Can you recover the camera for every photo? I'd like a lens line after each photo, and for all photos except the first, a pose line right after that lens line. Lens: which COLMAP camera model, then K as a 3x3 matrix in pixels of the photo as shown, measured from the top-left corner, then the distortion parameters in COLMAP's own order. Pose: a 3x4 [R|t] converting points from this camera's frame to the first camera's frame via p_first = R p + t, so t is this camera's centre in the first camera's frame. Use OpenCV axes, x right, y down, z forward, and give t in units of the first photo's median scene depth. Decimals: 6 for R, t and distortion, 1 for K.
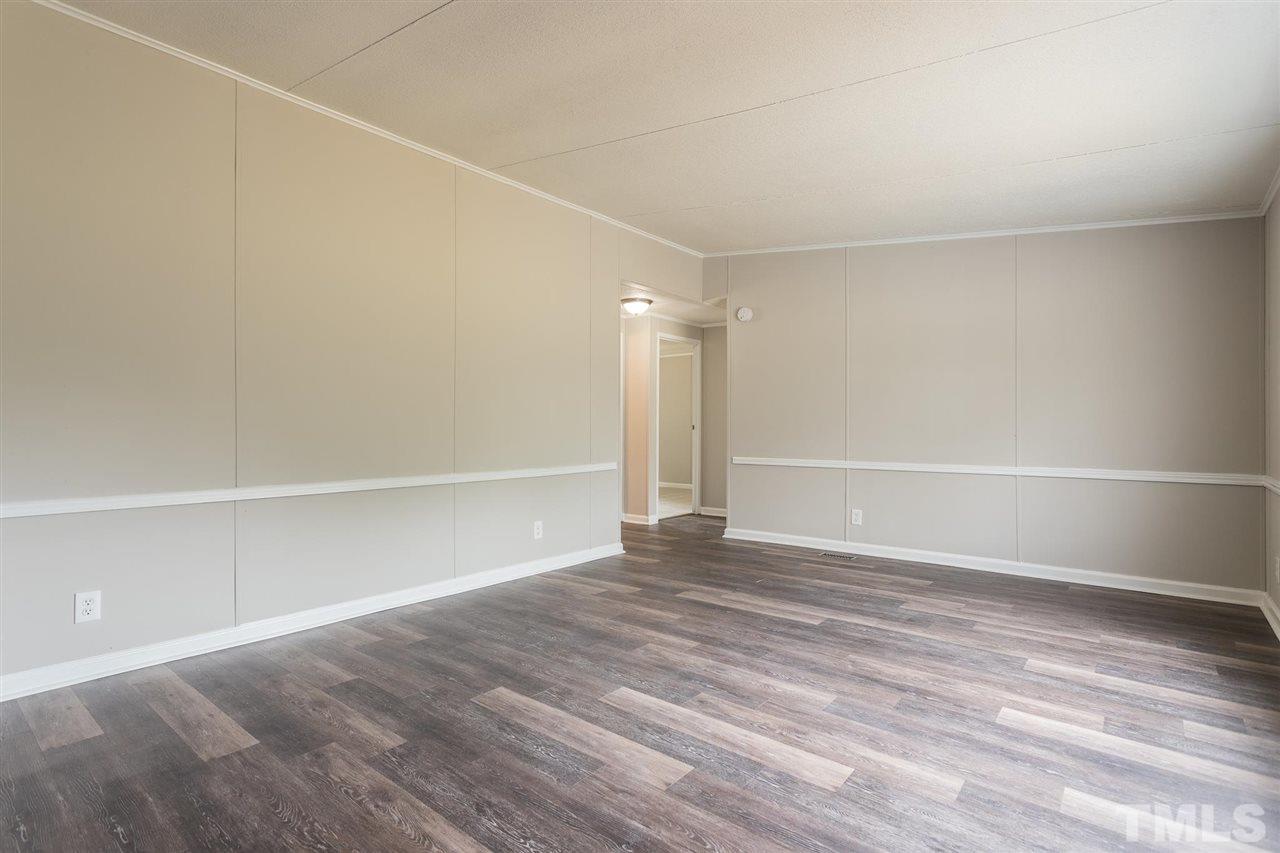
lens RADIAL K [[612.9, 0, 640.0], [0, 612.9, 426.5], [0, 0, 1]] dist [0.000411, -0.000066]
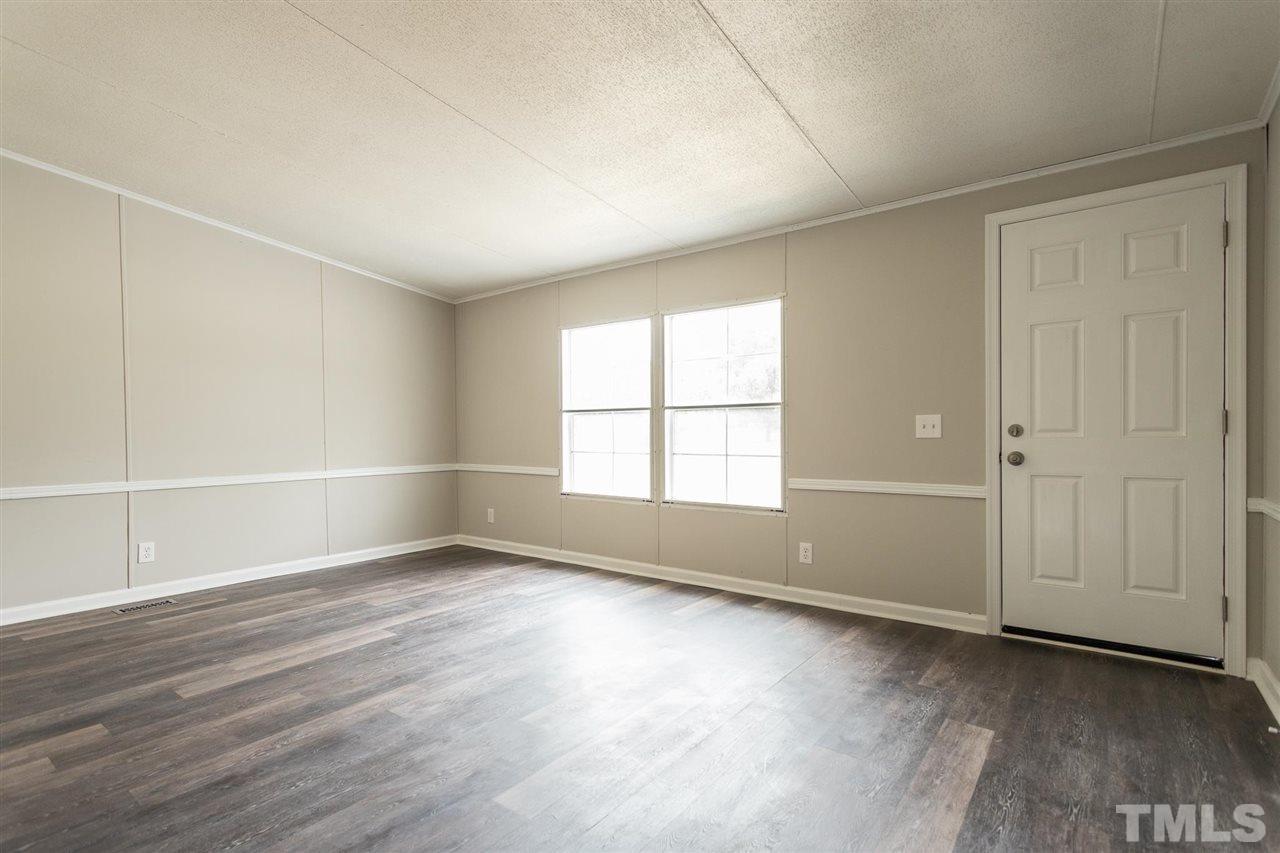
lens RADIAL K [[611.5, 0, 639.0], [0, 611.5, 441.8], [0, 0, 1]] dist [0.001204, -0.000595]
pose [[-0.045864, -0.012246, 0.998873, -0.761300], [0.006125, 0.999903, 0.012540, 0.003999], [-0.998929, 0.006694, -0.045785, 0.704819]]
